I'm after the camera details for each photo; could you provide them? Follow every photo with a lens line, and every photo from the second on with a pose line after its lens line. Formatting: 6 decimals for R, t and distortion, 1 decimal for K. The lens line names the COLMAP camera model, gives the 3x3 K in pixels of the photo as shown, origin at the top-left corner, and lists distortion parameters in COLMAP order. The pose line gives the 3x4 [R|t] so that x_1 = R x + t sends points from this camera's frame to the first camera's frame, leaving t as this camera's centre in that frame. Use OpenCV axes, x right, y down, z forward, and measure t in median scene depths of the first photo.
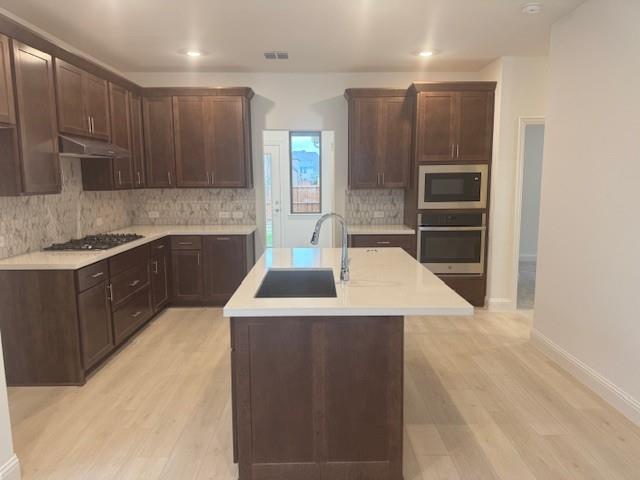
lens RADIAL K [[453.7, 0, 304.5], [0, 453.7, 240.5], [0, 0, 1]] dist [0.047676, -0.072773]
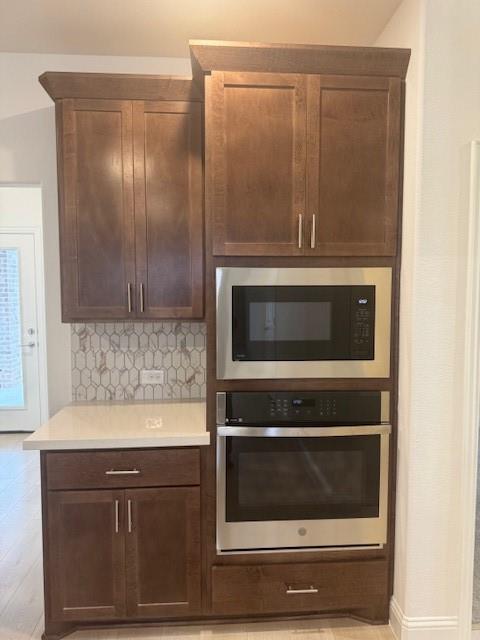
lens RADIAL K [[453.7, 0, 238.2], [0, 453.7, 316.8], [0, 0, 1]] dist [0.047676, -0.072773]
pose [[0.998178, 0.004152, 0.060193, 0.219891], [-0.000254, 0.997911, -0.064610, -0.087070], [-0.060336, 0.064477, 0.996094, 0.552861]]
